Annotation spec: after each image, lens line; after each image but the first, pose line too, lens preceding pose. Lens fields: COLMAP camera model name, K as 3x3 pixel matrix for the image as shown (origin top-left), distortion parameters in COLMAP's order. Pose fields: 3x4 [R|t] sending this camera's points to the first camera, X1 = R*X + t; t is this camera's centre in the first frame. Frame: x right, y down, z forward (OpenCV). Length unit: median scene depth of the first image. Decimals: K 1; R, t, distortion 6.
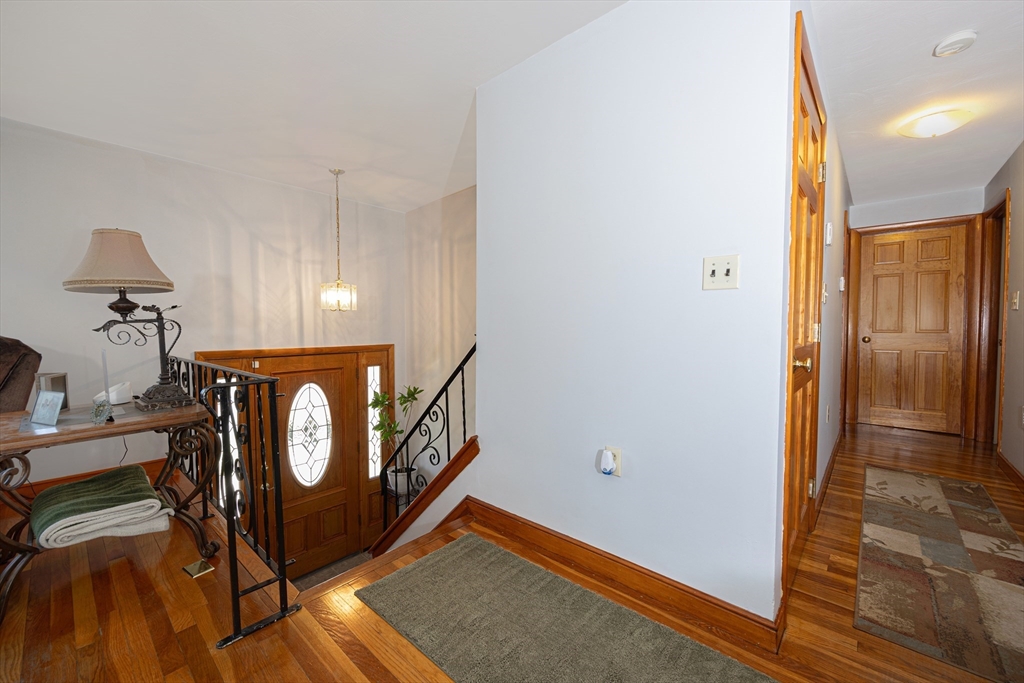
lens RADIAL K [[412.6, 0, 511.2], [0, 412.6, 343.1], [0, 0, 1]] dist [-0.001356, 0.000082]
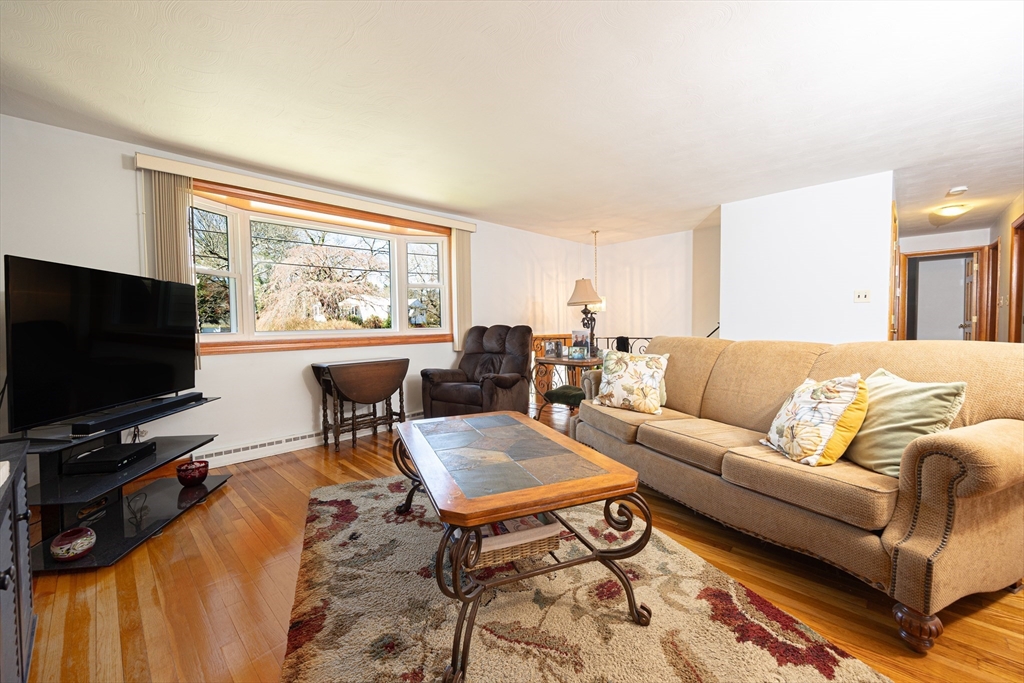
lens RADIAL K [[412.6, 0, 513.4], [0, 412.6, 339.9], [0, 0, 1]] dist [-0.001356, 0.000082]
pose [[0.999057, -0.007621, -0.042739, -0.655303], [0.007492, 0.999967, -0.003181, 0.039600], [0.042761, 0.002858, 0.999081, -0.699661]]
